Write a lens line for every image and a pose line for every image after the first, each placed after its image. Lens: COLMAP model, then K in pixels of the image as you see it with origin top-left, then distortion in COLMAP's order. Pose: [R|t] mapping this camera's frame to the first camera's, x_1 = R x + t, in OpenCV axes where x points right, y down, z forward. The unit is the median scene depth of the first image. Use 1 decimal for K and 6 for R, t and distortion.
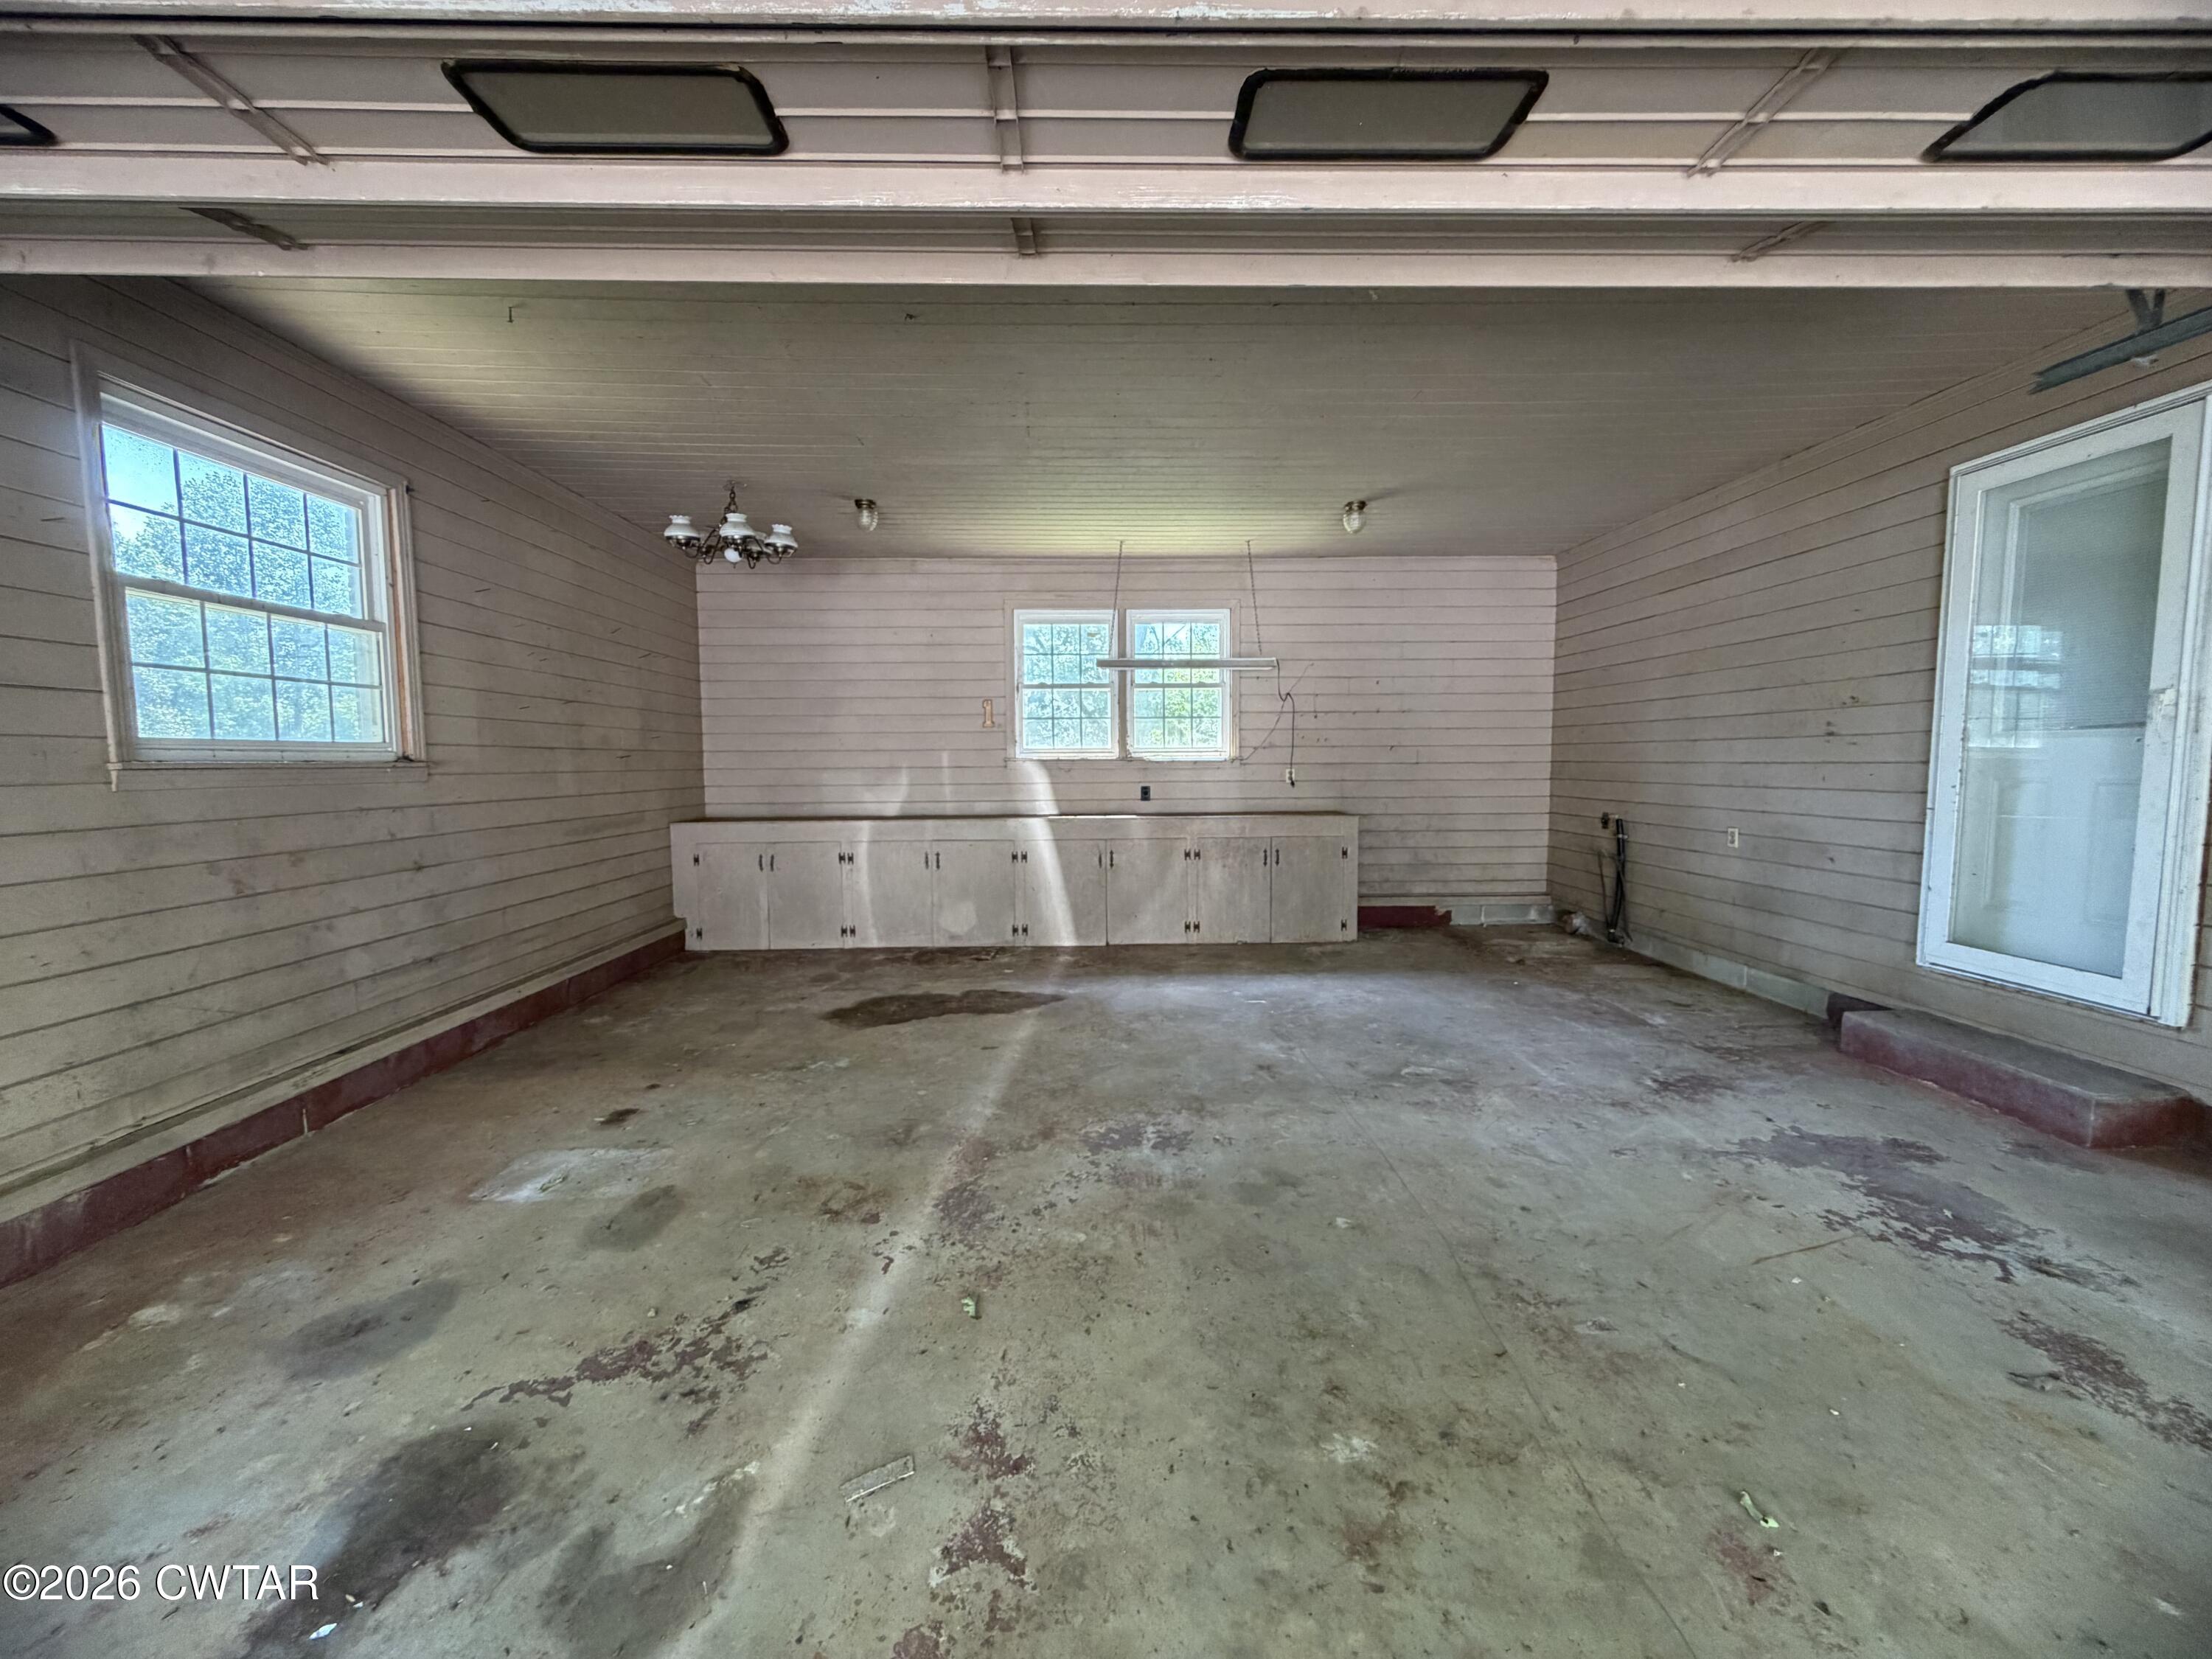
lens RADIAL K [[884.8, 0, 1100.0], [0, 884.8, 825.0], [0, 0, 1]] dist [0.000117, -0.000364]
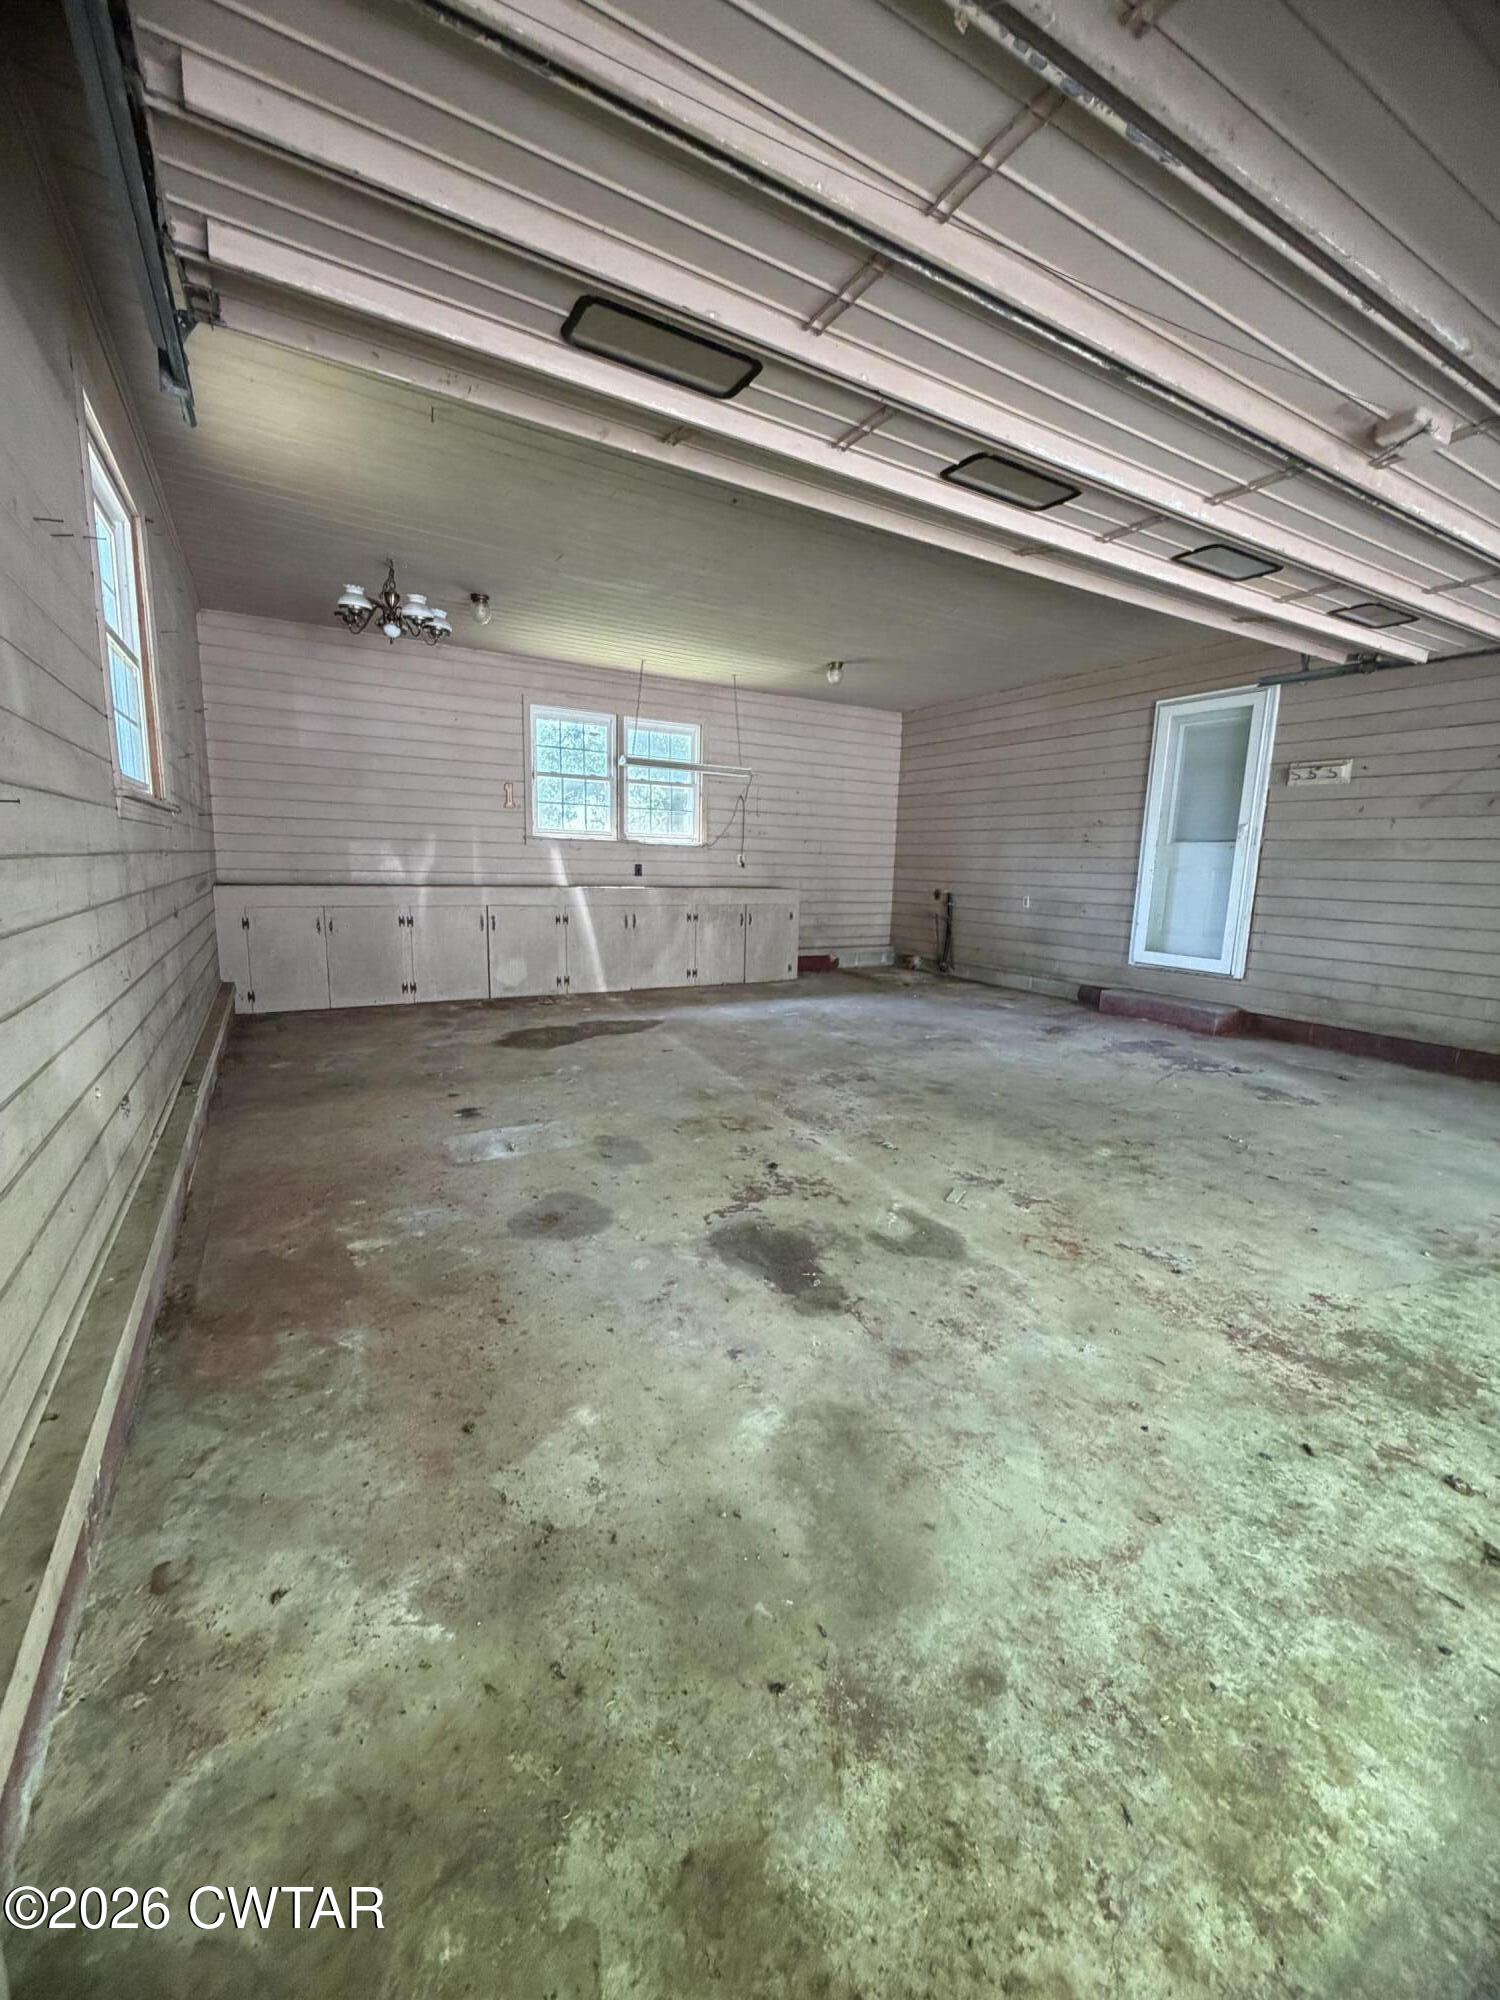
lens RADIAL K [[800.0, 0, 754.6], [0, 800.0, 991.5], [0, 0, 1]] dist [0.000117, -0.000364]
pose [[0.873542, -0.047547, 0.484421, -0.543419], [0.002607, 0.995660, 0.093025, 0.046068], [-0.486742, -0.079999, 0.869875, -0.105031]]
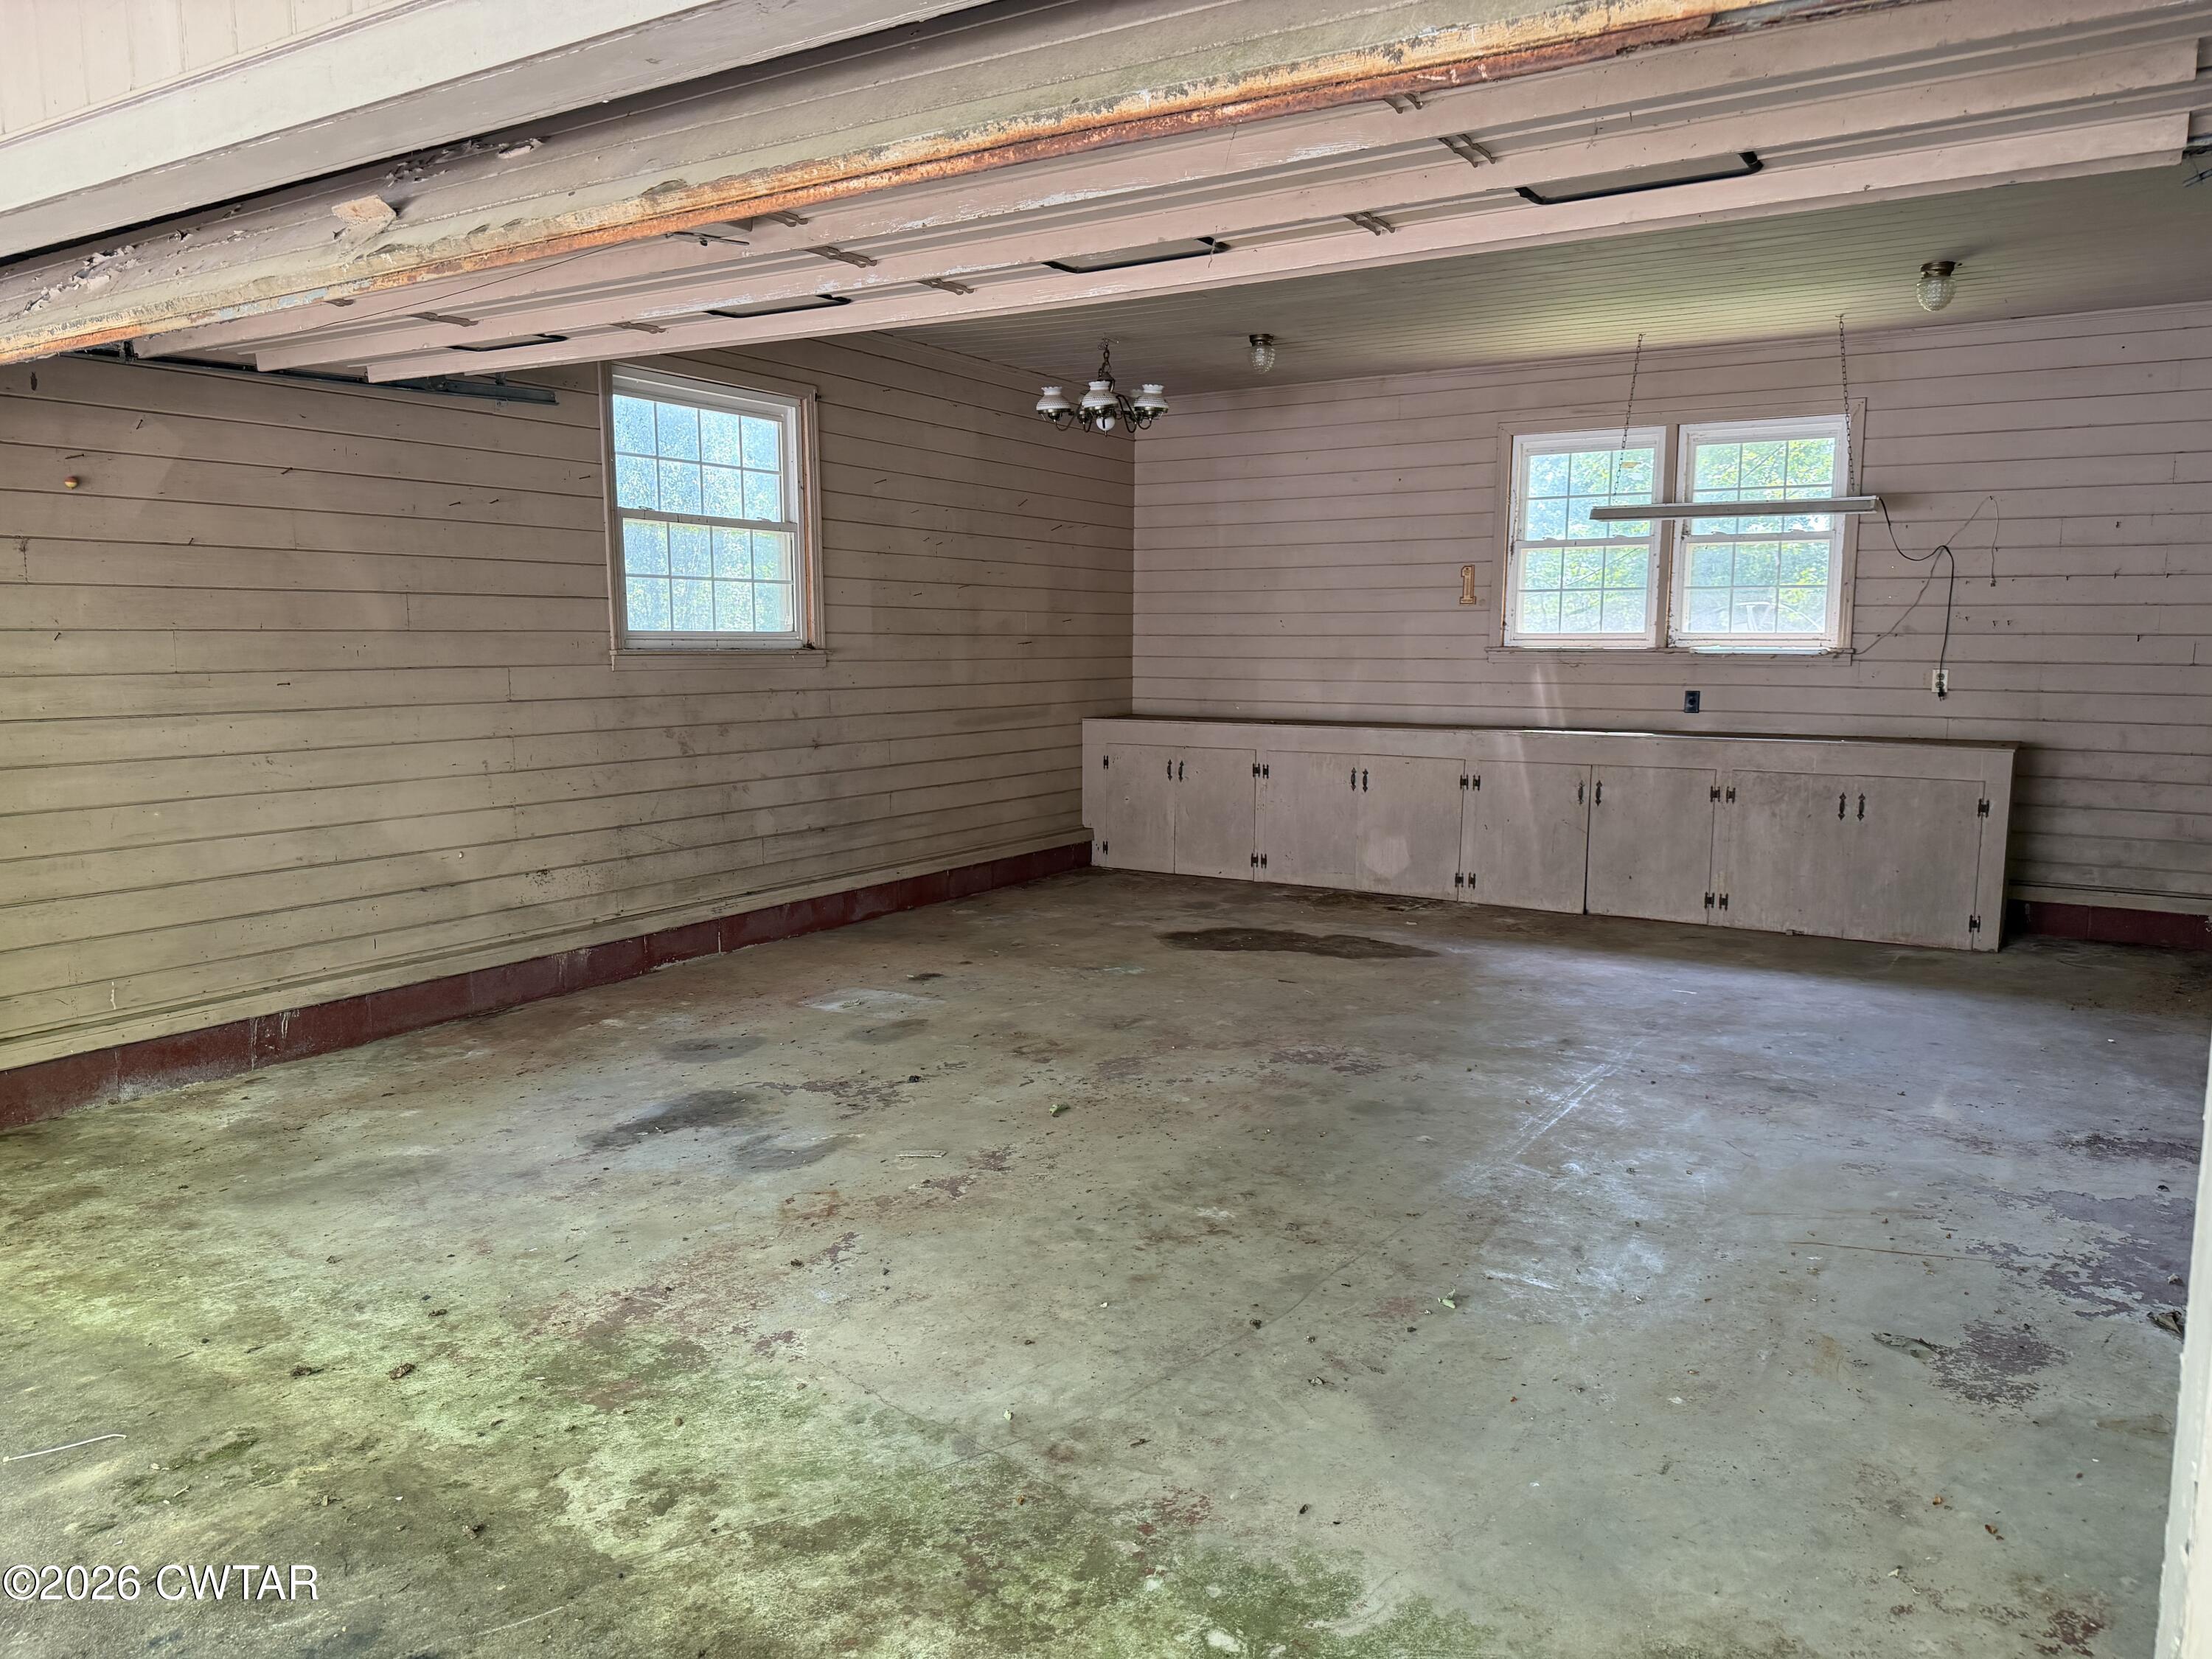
lens RADIAL K [[1544.5, 0, 1106.0], [0, 1544.5, 829.5], [0, 0, 1]] dist [0.126348, -0.192761]
pose [[0.835460, 0.079342, -0.543794, 0.510429], [-0.049542, 0.996368, 0.069260, 0.000940], [0.547314, -0.030924, 0.836356, -0.365592]]
